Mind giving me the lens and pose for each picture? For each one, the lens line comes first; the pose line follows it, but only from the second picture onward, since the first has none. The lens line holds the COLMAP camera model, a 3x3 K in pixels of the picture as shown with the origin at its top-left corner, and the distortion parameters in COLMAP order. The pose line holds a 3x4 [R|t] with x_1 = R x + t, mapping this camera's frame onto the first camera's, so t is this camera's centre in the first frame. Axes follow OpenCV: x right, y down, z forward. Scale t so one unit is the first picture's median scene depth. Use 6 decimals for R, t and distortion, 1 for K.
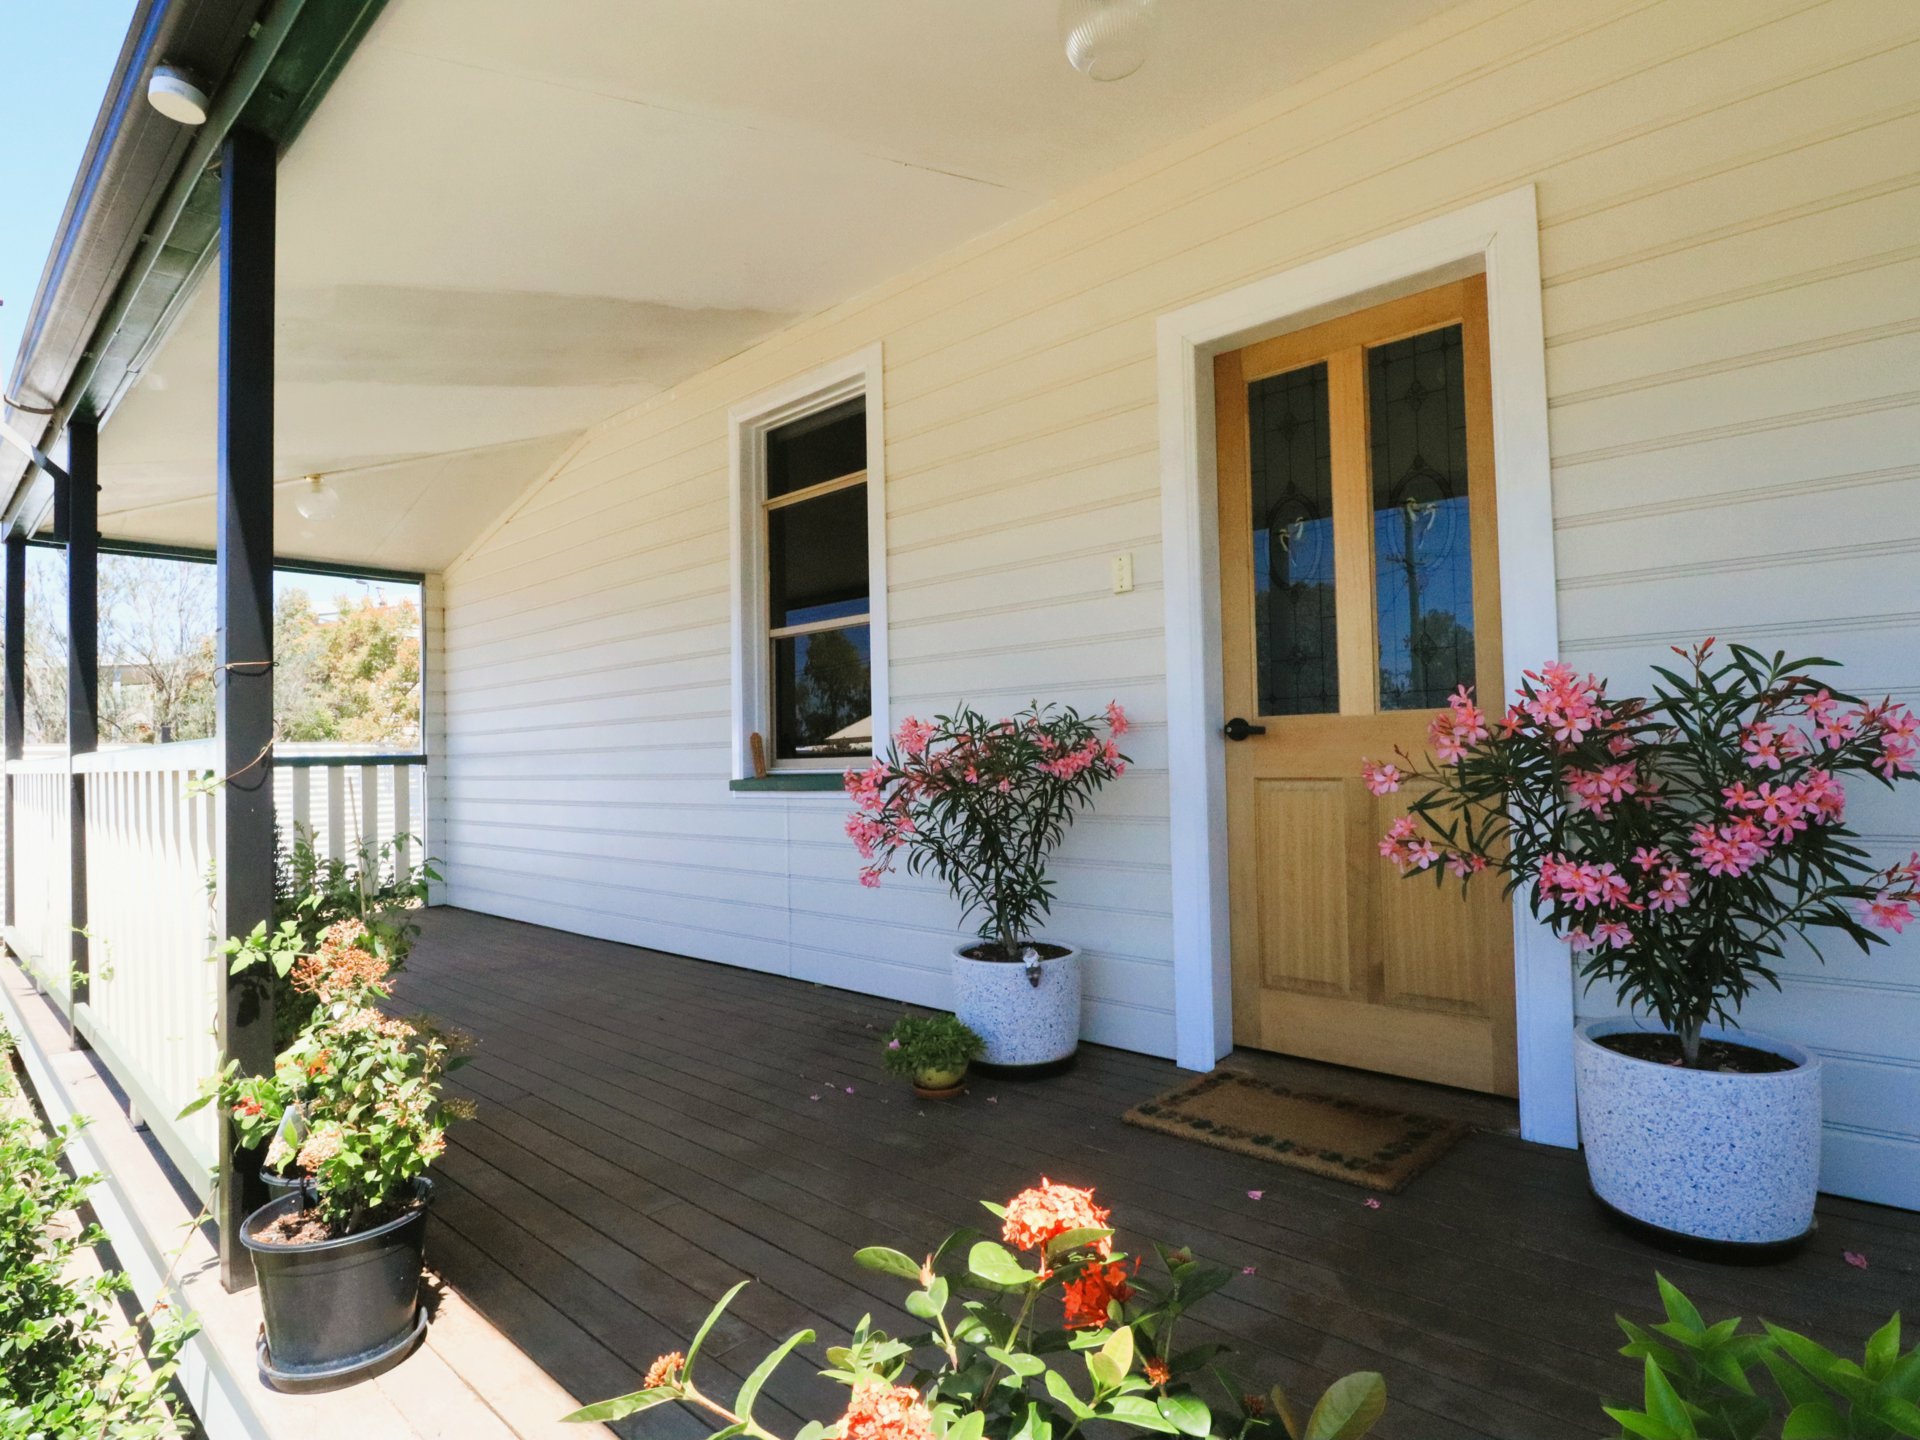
lens RADIAL K [[1025.3, 0, 990.8], [0, 1025.3, 710.2], [0, 0, 1]] dist [0.004912, 0.000519]
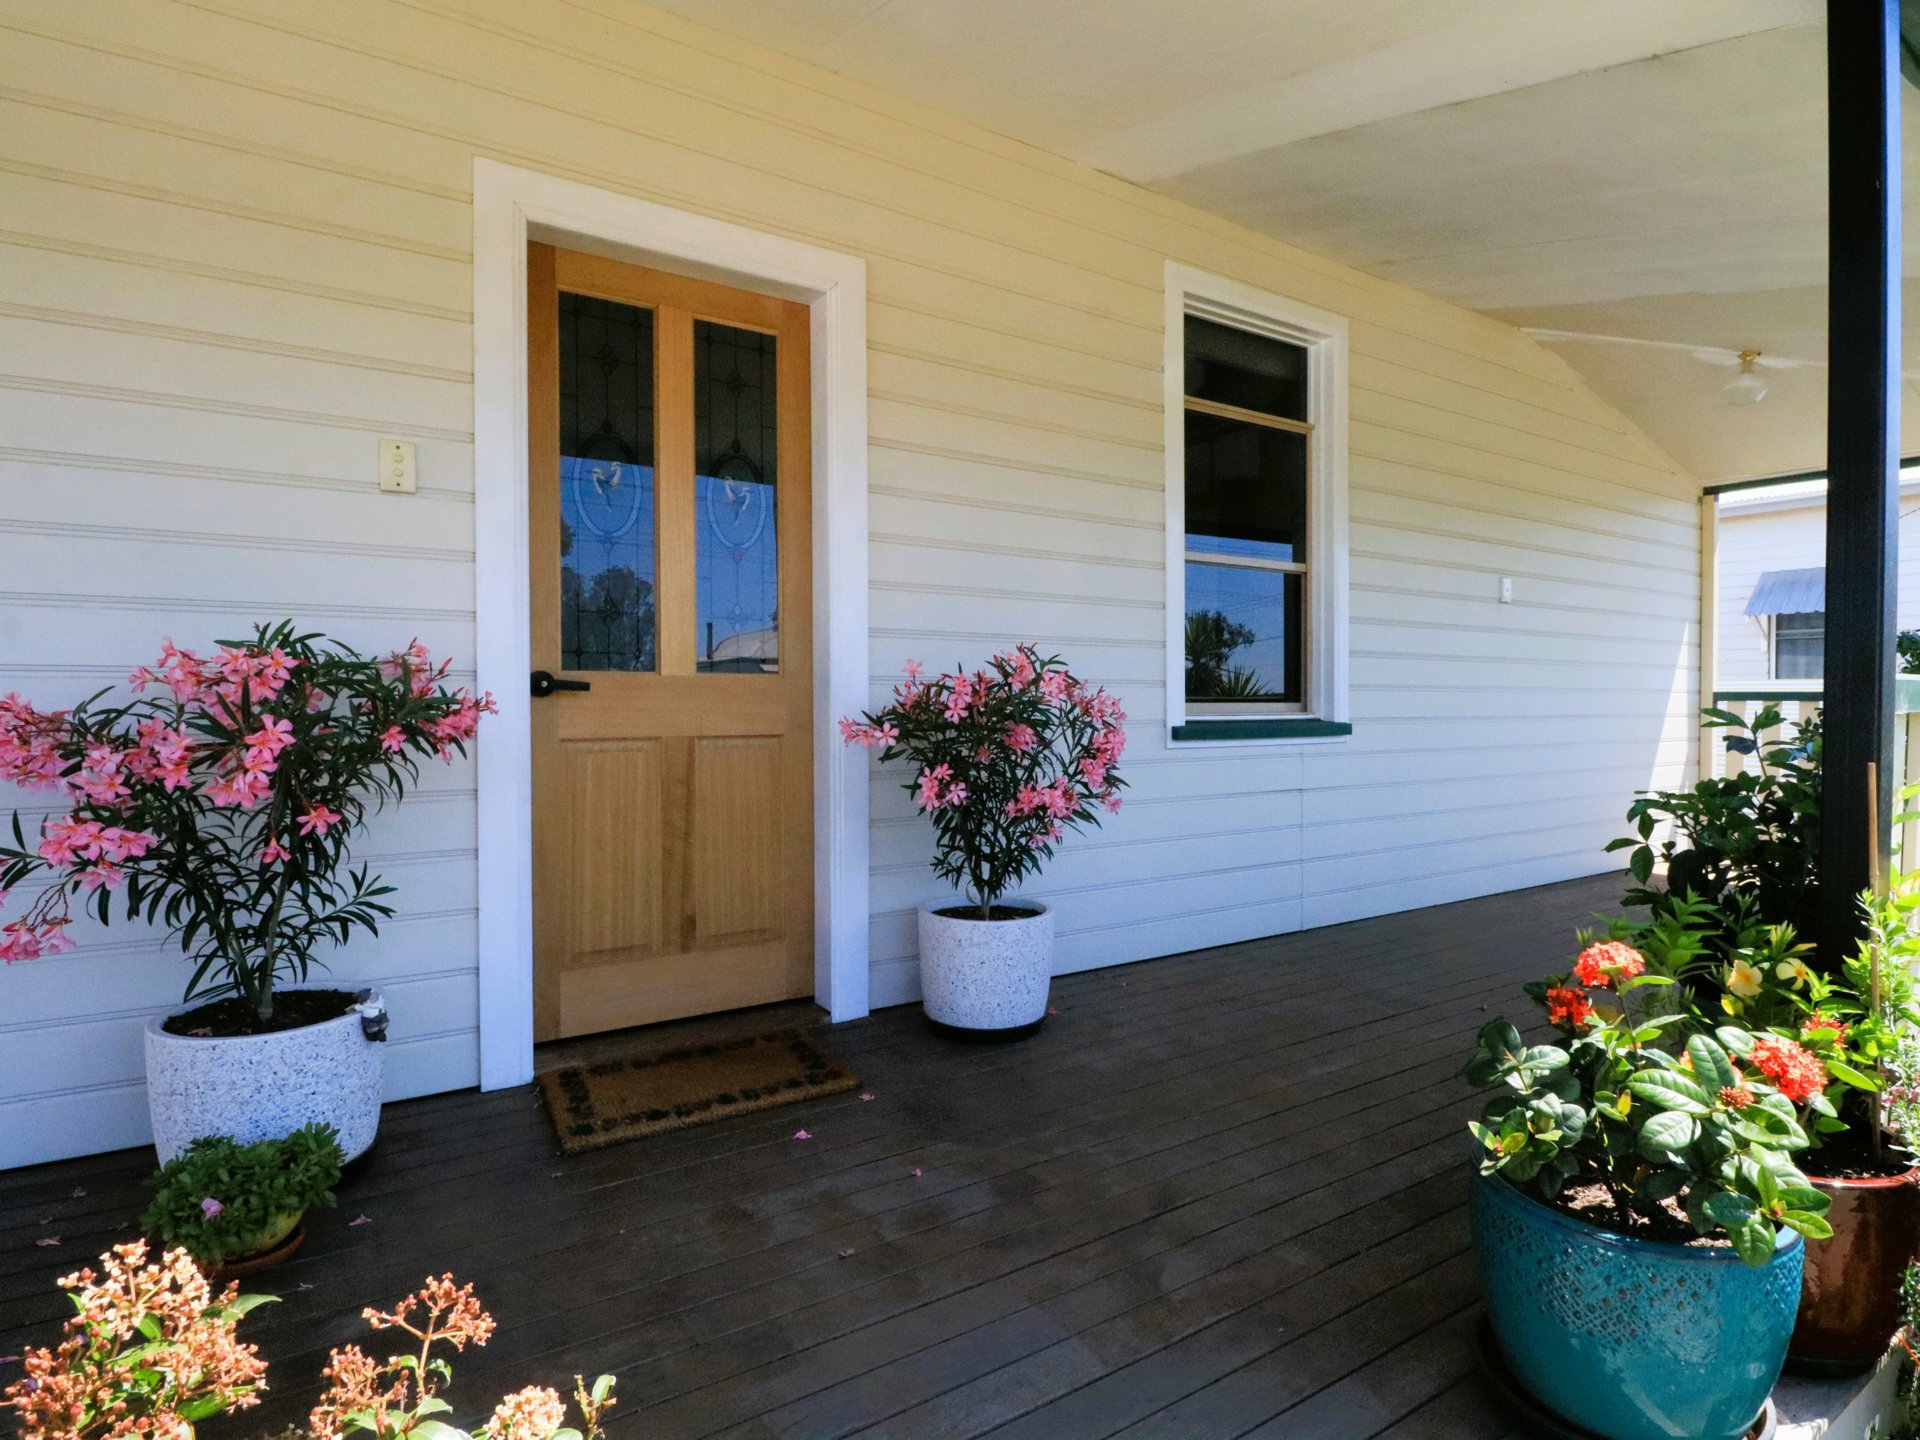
lens RADIAL K [[988.8, 0, 984.4], [0, 988.8, 721.9], [0, 0, 1]] dist [-0.005353, -0.011935]
pose [[0.253031, 0.008281, 0.967423, -0.538201], [-0.041800, 0.999123, 0.002380, 0.037744], [-0.966555, -0.041040, 0.253155, 0.479517]]
